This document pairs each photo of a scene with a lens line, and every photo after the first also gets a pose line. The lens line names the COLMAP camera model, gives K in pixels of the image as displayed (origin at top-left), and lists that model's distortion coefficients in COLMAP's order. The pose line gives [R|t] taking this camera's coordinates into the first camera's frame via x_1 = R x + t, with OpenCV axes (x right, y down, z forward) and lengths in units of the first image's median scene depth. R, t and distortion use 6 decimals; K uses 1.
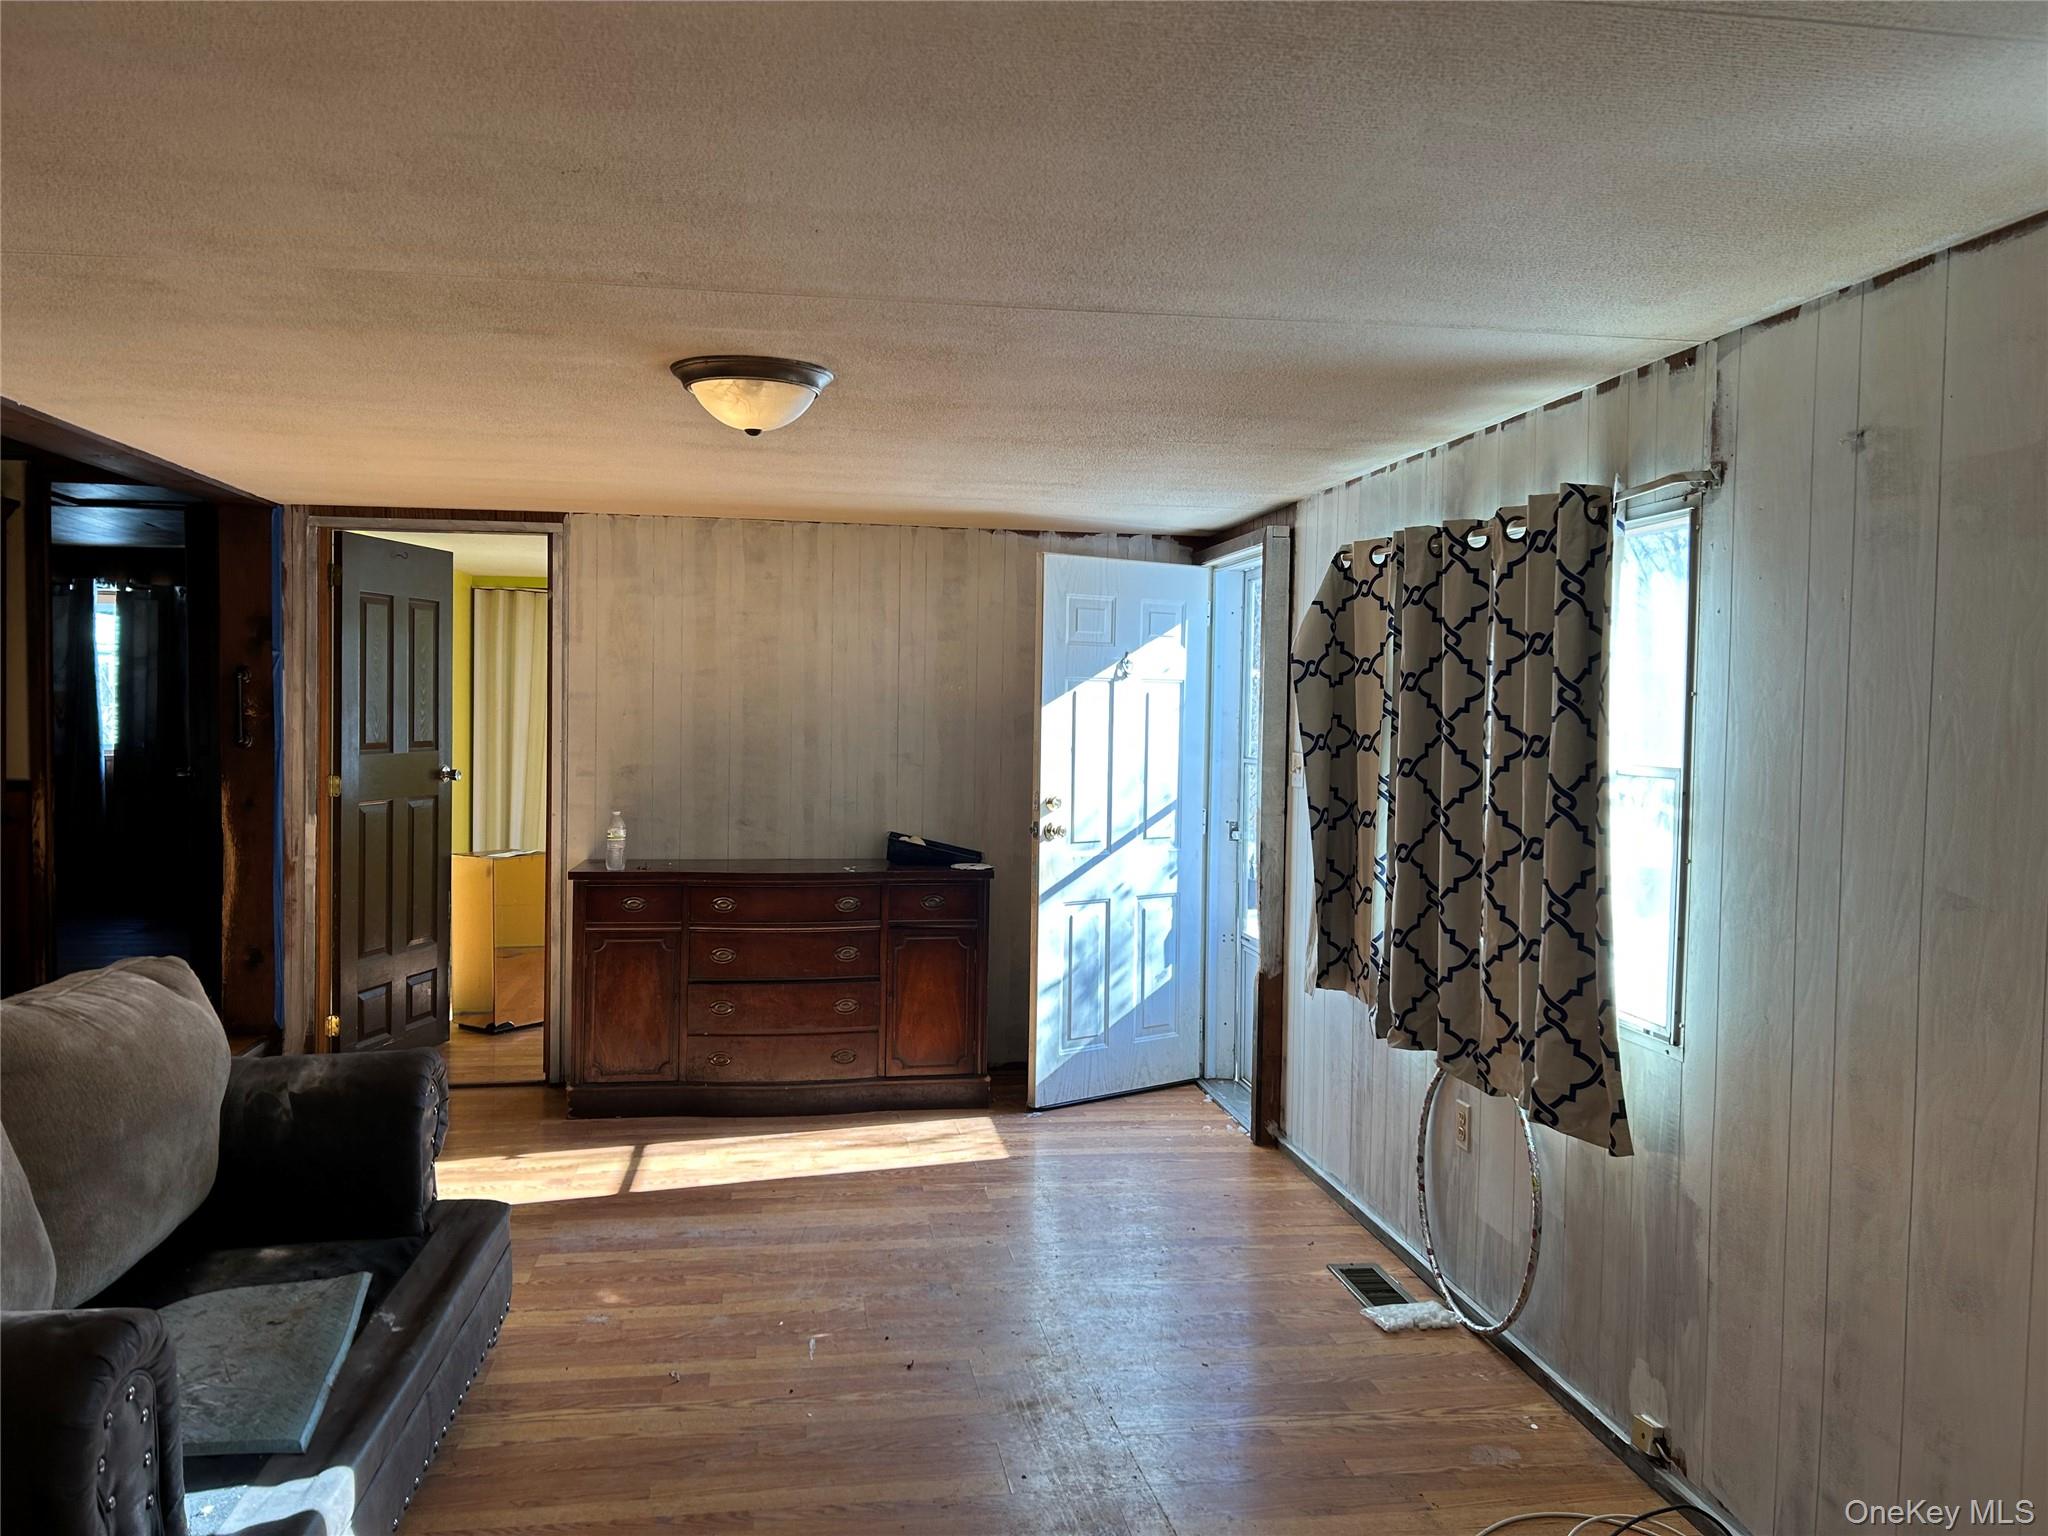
lens RADIAL K [[1543.4, 0, 1027.3], [0, 1543.4, 757.9], [0, 0, 1]] dist [0.065641, -0.081296]
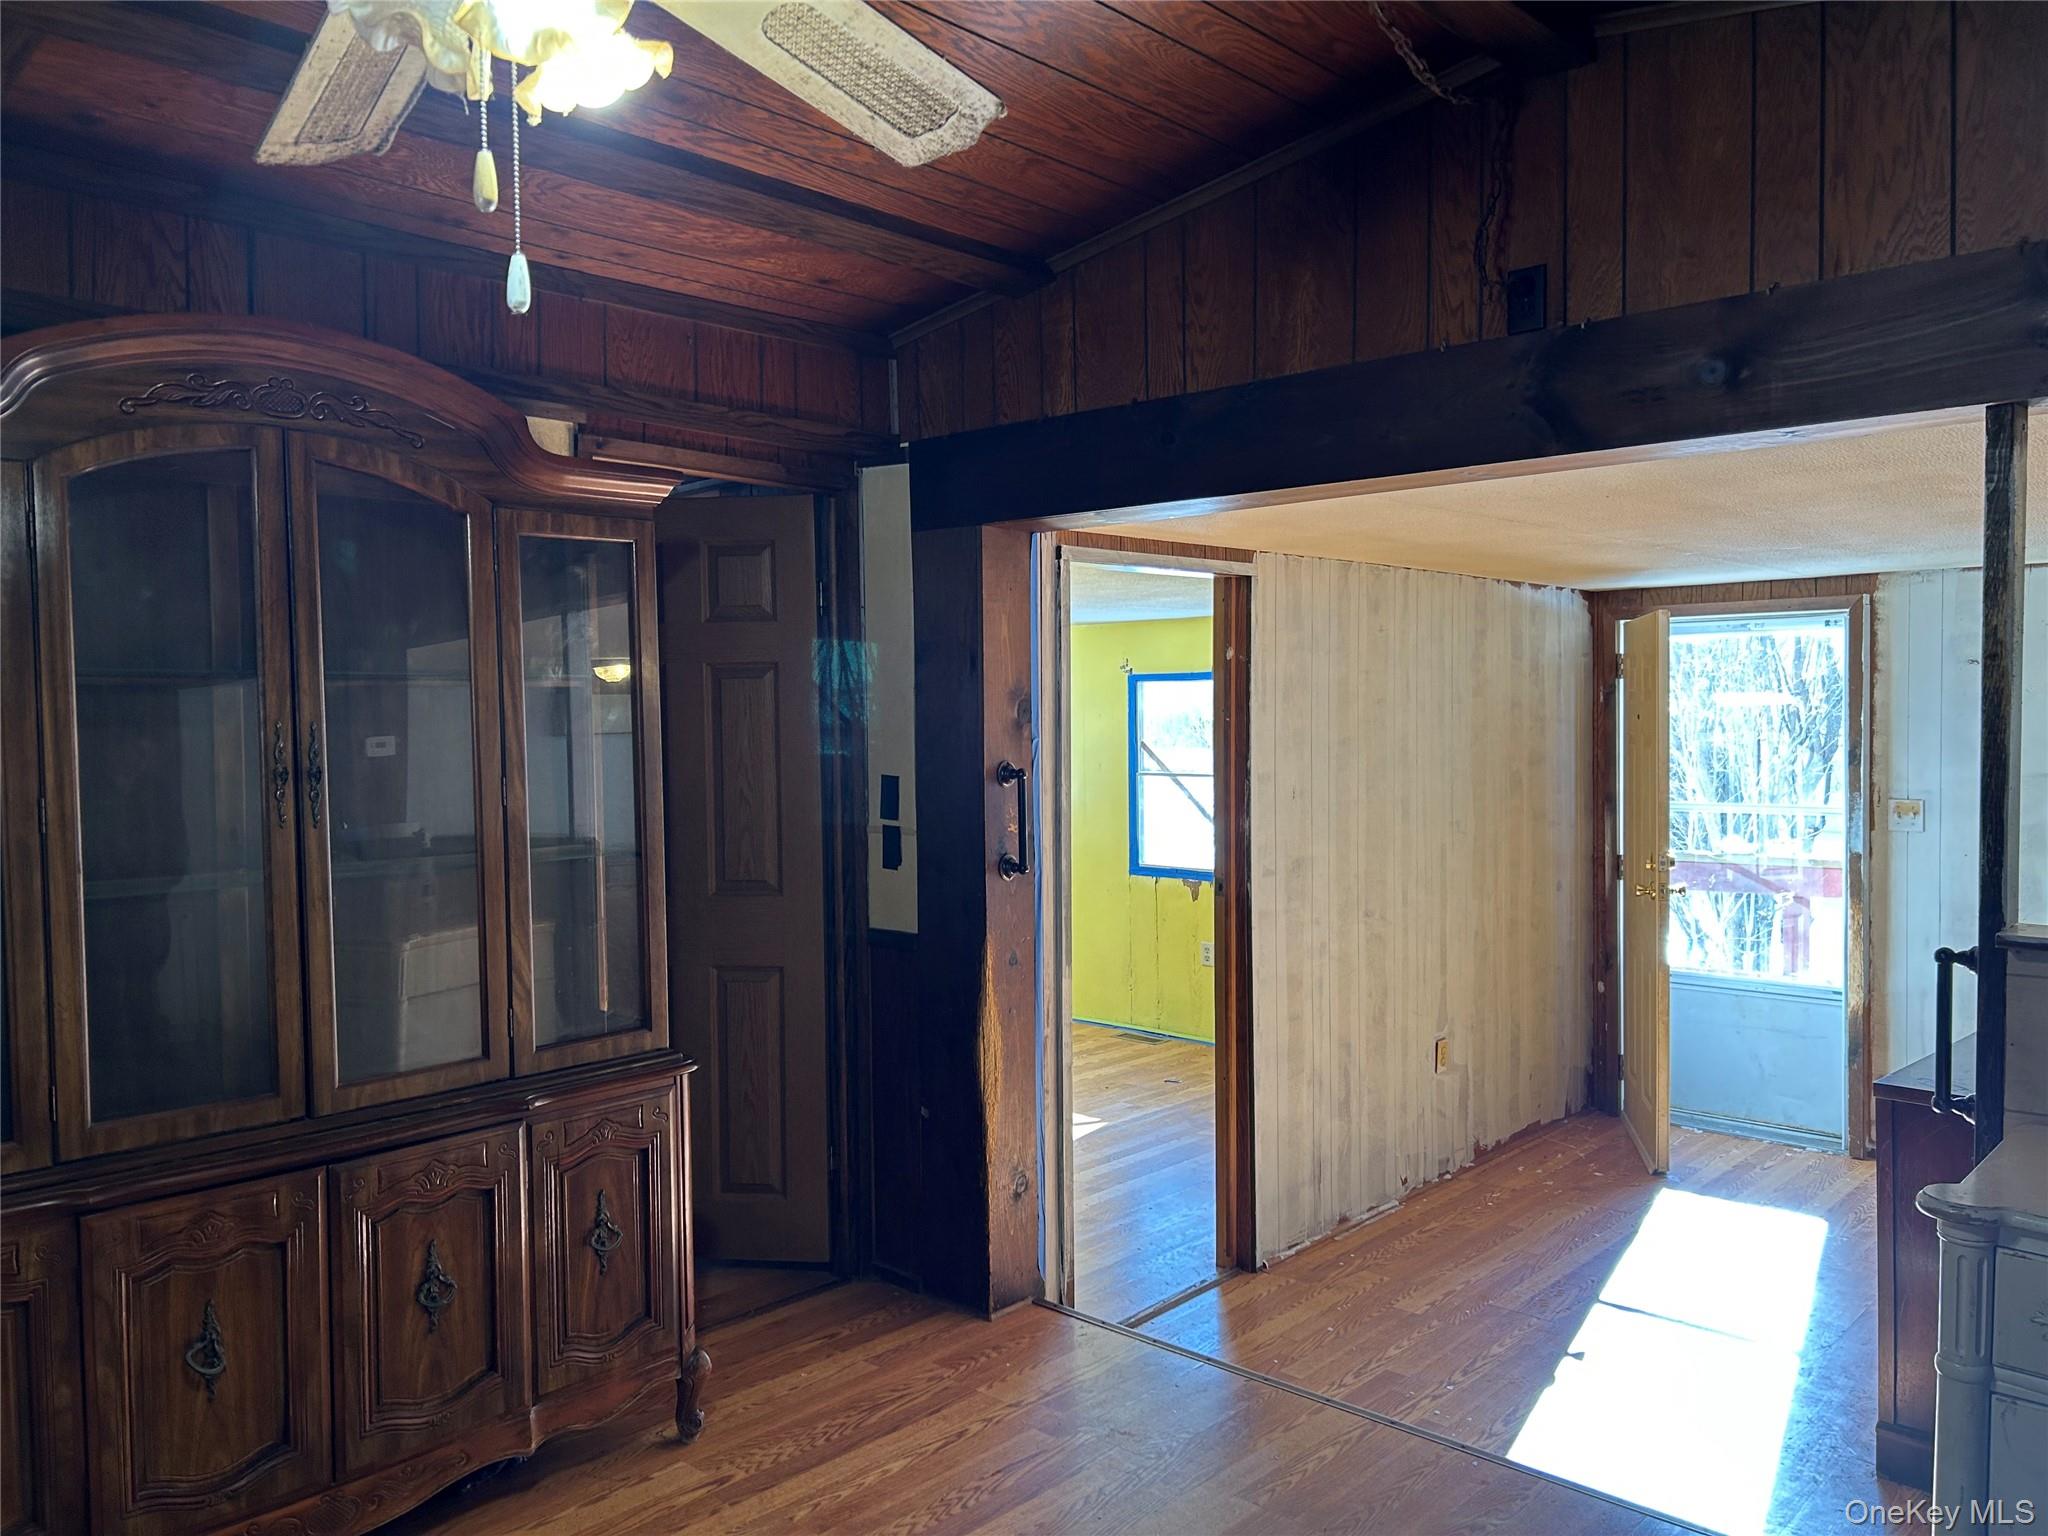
lens RADIAL K [[1529.7, 0, 1014.1], [0, 1529.7, 775.7], [0, 0, 1]] dist [0.062353, -0.071198]
pose [[0.784800, -0.050292, 0.617706, -1.055041], [0.043257, 0.998716, 0.026355, -0.081406], [-0.618238, 0.006037, 0.785968, 0.545496]]
